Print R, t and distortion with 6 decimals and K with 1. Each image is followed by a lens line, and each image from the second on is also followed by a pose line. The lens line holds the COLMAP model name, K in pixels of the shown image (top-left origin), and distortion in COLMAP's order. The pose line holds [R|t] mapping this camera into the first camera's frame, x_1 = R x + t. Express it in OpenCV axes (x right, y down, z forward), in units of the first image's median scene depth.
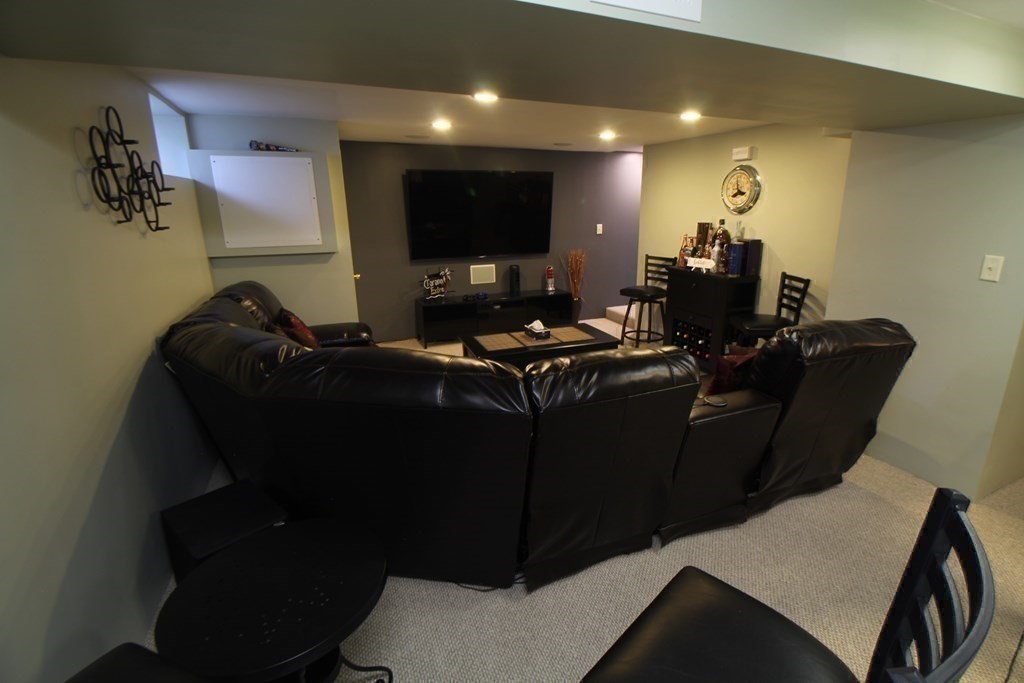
lens RADIAL K [[495.4, 0, 515.2], [0, 495.4, 343.2], [0, 0, 1]] dist [0.000308, -0.000176]
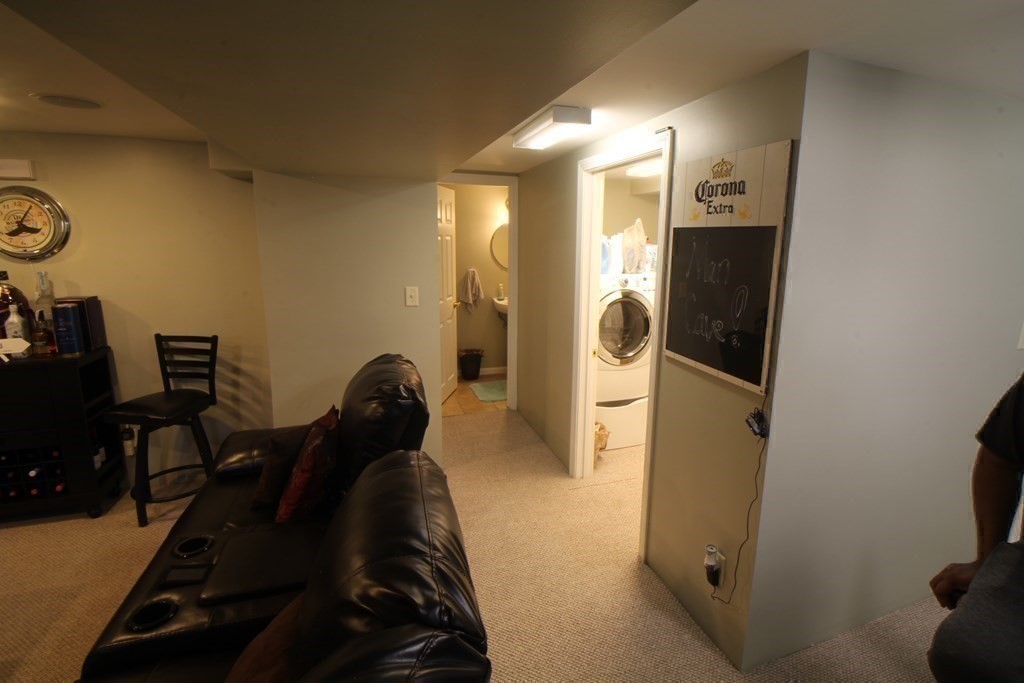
lens RADIAL K [[495.4, 0, 522.5], [0, 495.4, 334.5], [0, 0, 1]] dist [0.000308, -0.000176]
pose [[0.074395, -0.177219, 0.981356, -0.149641], [0.271190, 0.950591, 0.151105, -0.100817], [-0.959647, 0.254892, 0.118779, 0.355109]]
